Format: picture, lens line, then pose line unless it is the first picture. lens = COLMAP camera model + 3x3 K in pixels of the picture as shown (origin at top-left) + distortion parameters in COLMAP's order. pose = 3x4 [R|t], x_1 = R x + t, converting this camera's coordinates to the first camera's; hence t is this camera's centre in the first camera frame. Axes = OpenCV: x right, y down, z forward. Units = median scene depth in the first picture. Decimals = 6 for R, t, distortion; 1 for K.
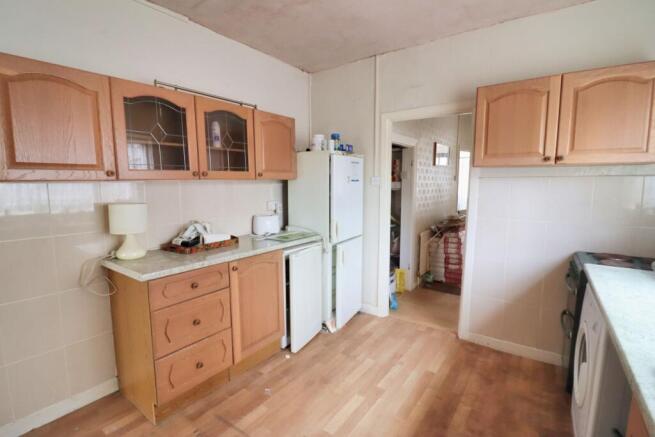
lens RADIAL K [[305.4, 0, 332.0], [0, 305.4, 216.7], [0, 0, 1]] dist [-0.011836, -0.001757]
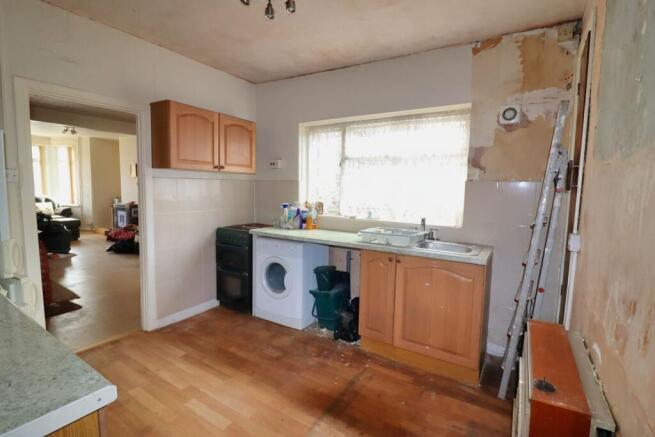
lens RADIAL K [[305.4, 0, 331.5], [0, 305.4, 217.5], [0, 0, 1]] dist [-0.011836, -0.001757]
pose [[-0.057142, -0.107152, 0.992599, -0.772337], [0.086499, 0.989954, 0.111846, -0.061918], [-0.994612, 0.092250, -0.047300, 0.493450]]
